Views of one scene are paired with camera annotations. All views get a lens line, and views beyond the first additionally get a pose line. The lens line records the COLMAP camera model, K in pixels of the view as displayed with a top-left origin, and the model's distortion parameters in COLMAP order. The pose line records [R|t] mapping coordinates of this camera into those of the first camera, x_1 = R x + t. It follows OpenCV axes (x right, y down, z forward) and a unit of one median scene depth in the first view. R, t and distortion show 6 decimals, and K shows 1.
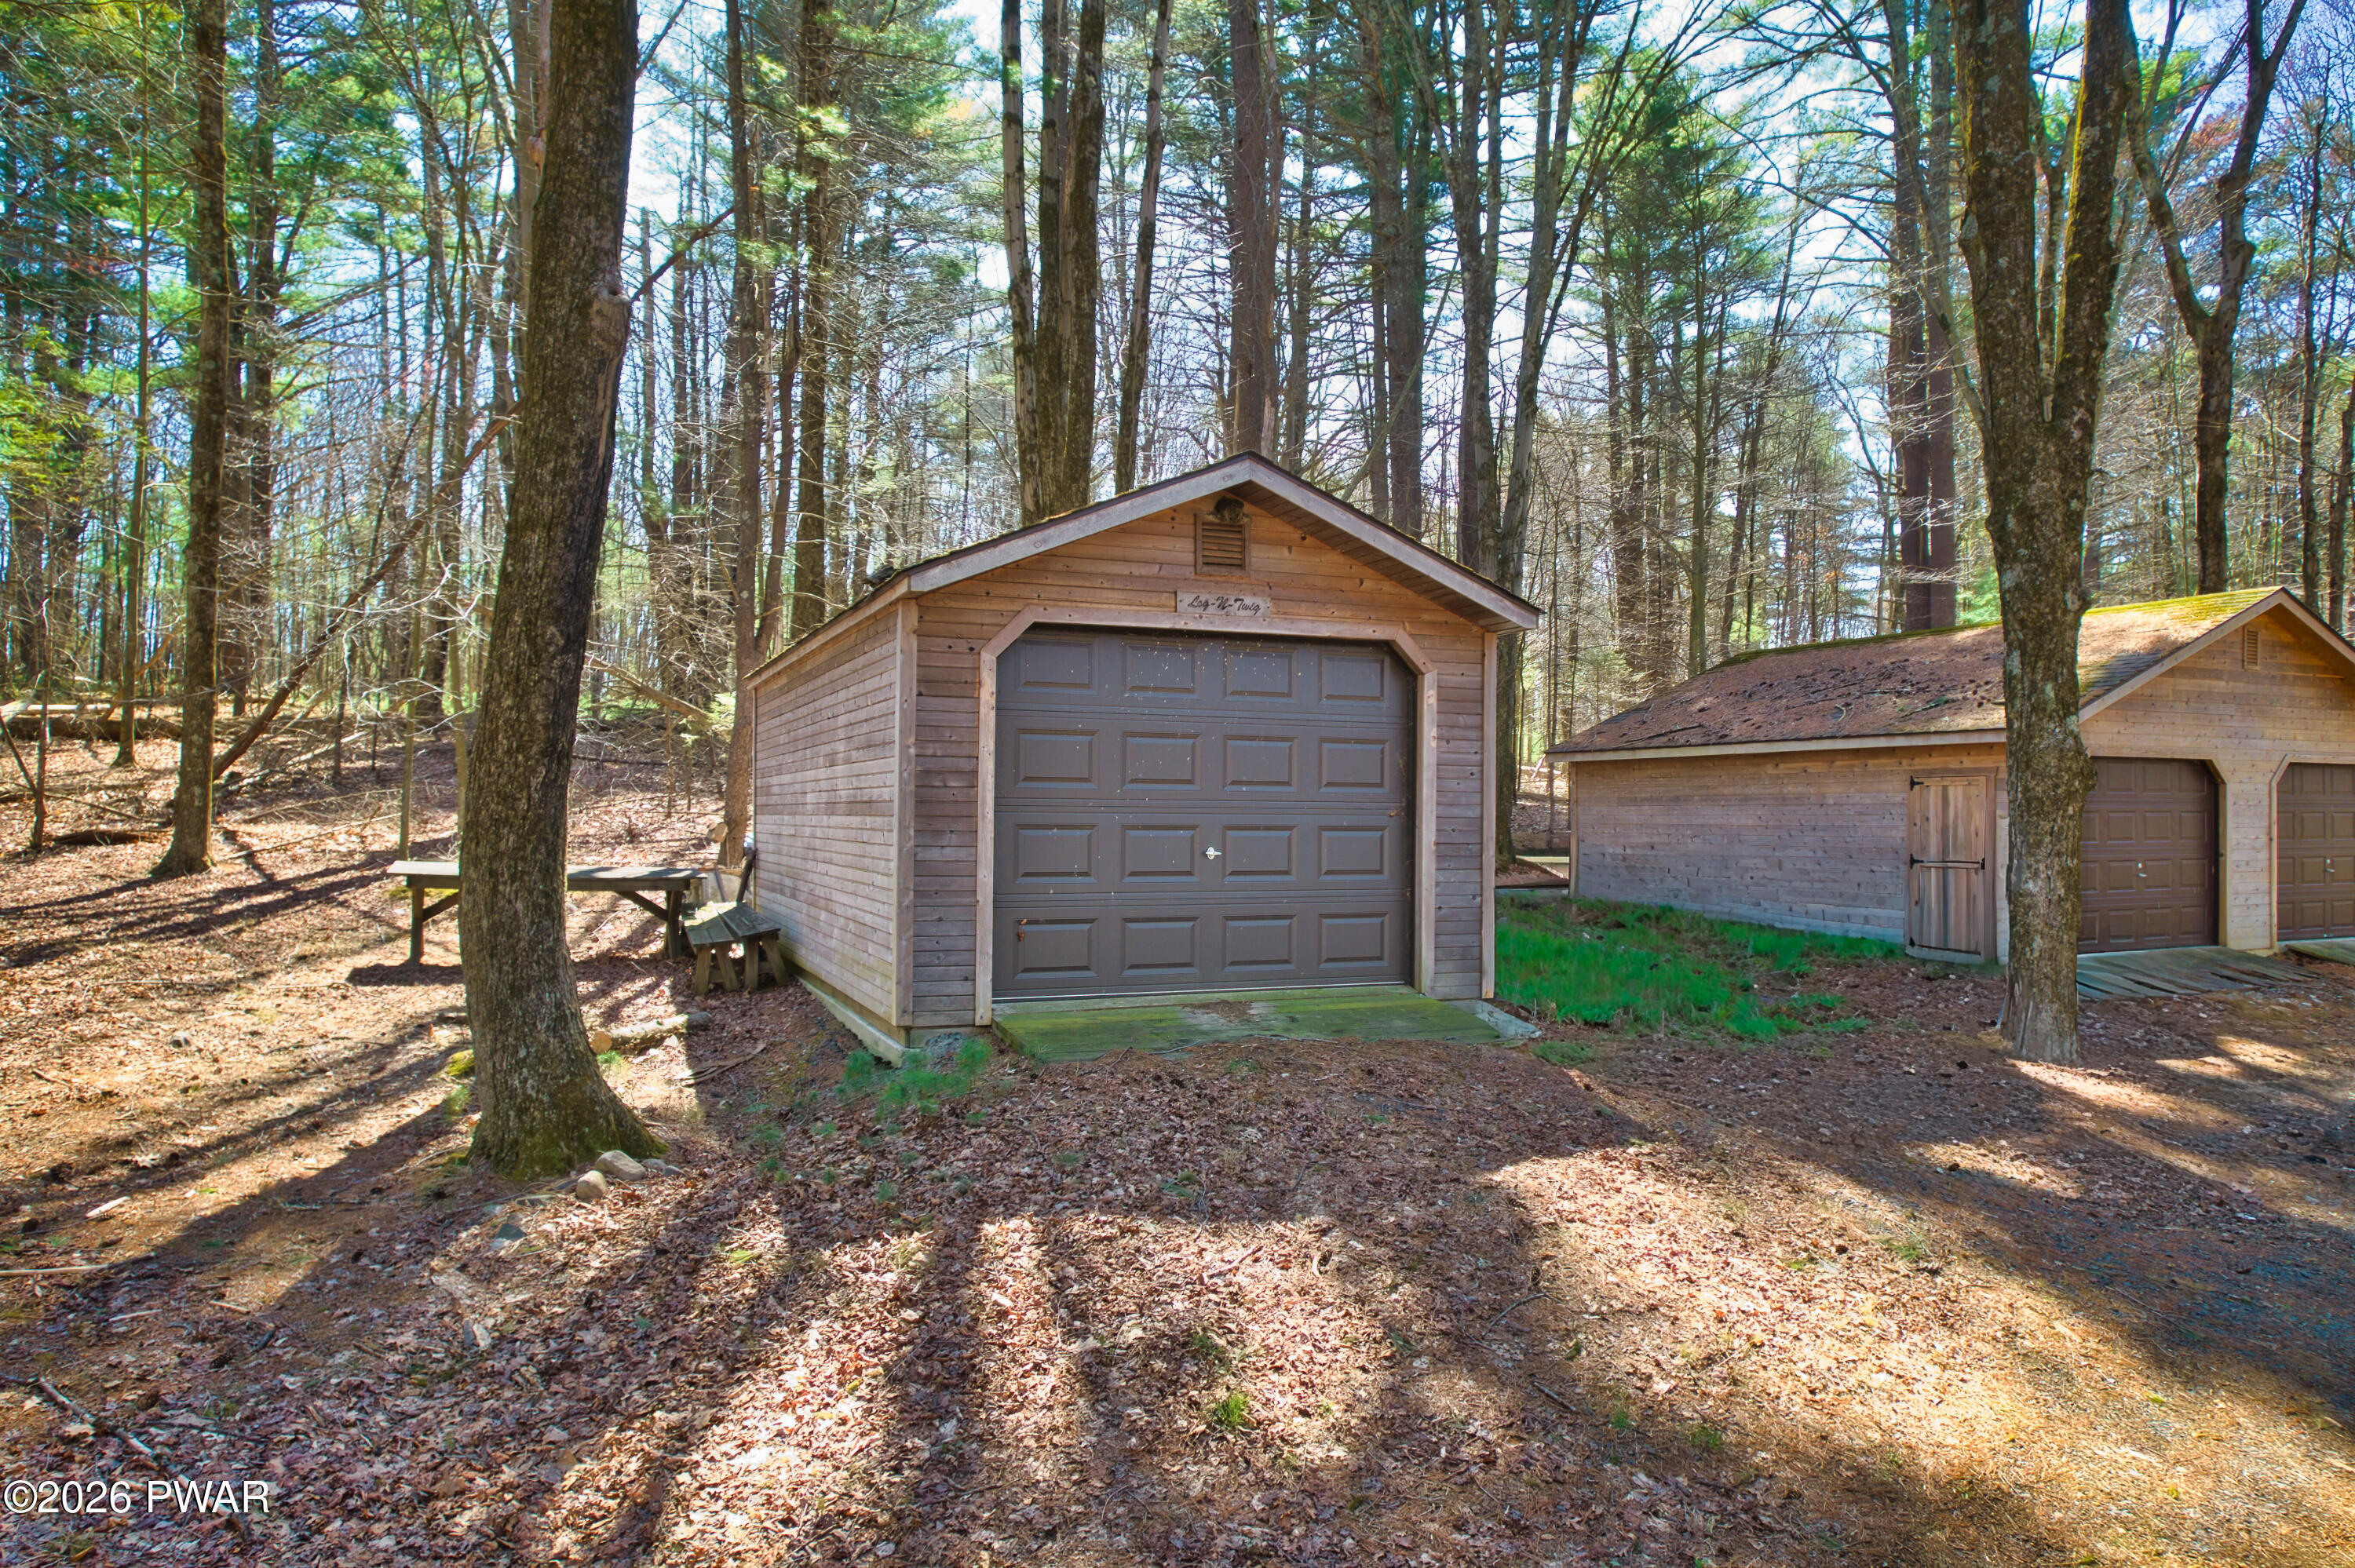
lens RADIAL K [[1538.0, 0, 1177.5], [0, 1538.0, 784.0], [0, 0, 1]] dist [-0.086201, 0.077534]
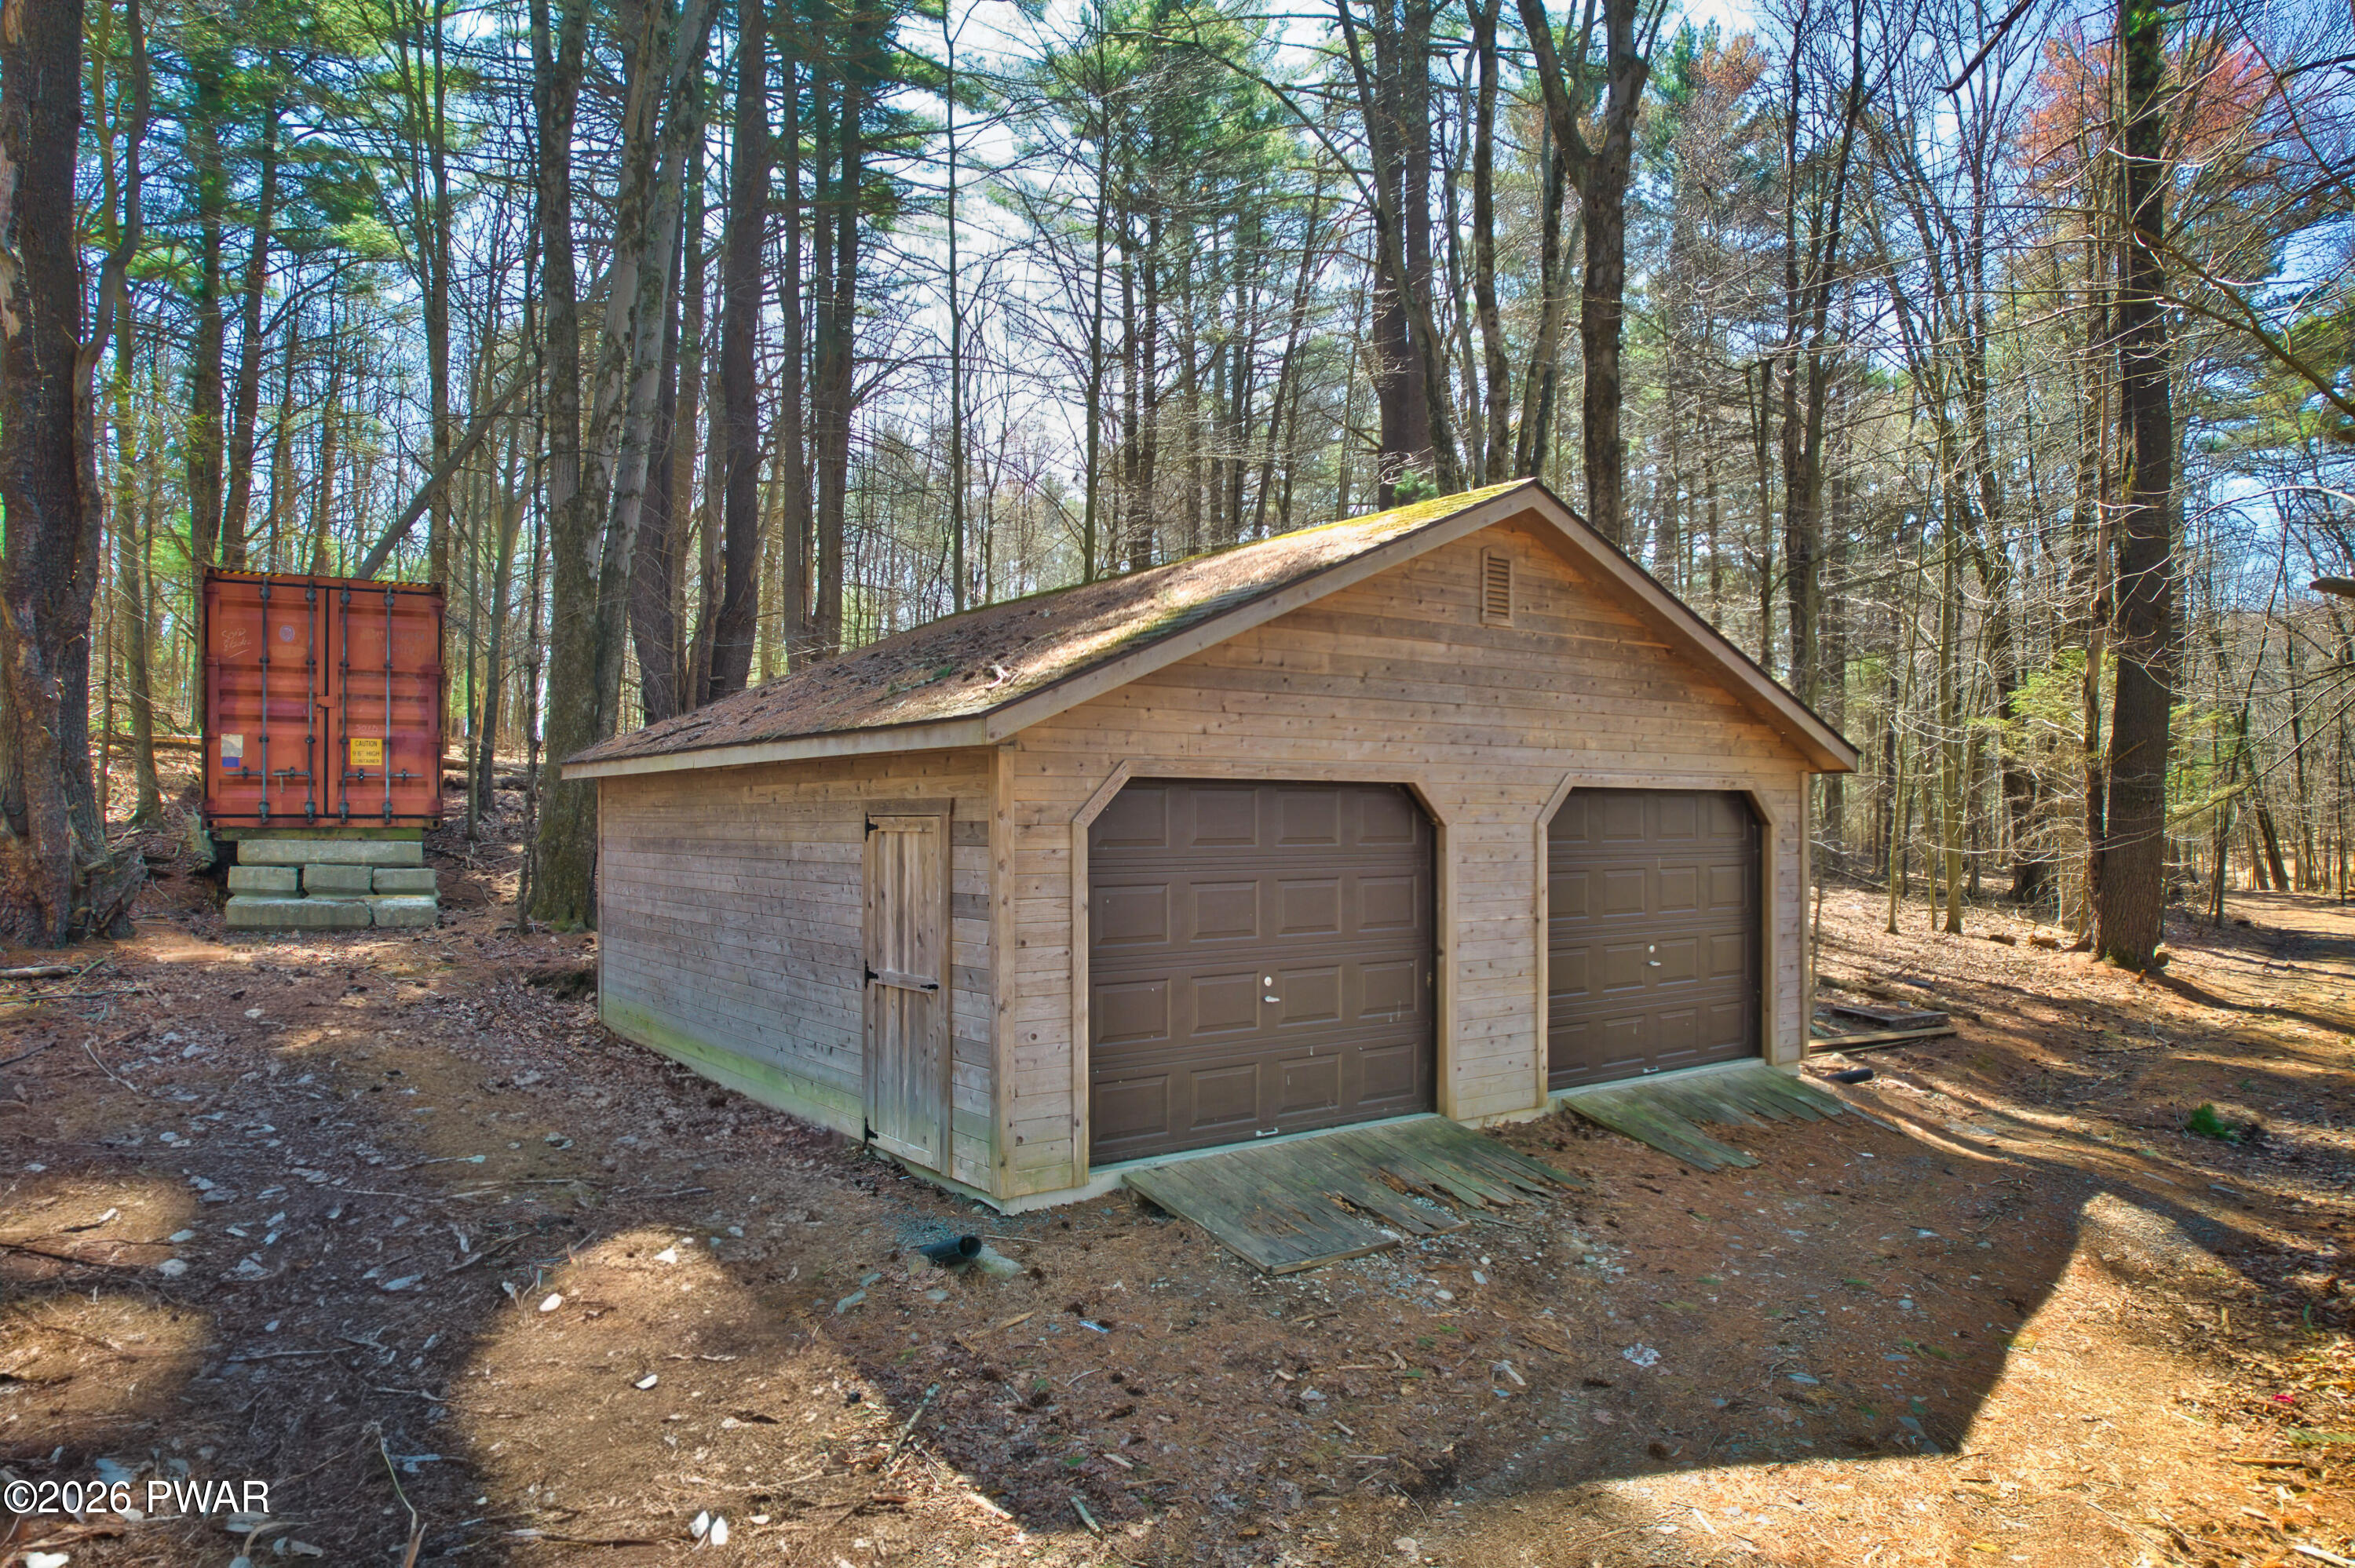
lens RADIAL K [[1538.0, 0, 1177.5], [0, 1538.0, 784.0], [0, 0, 1]] dist [-0.086201, 0.077534]
pose [[0.982185, 0.001841, 0.187910, 0.483081], [-0.000802, 0.999984, -0.005608, -0.012112], [-0.187917, 0.005358, 0.982170, 0.448397]]
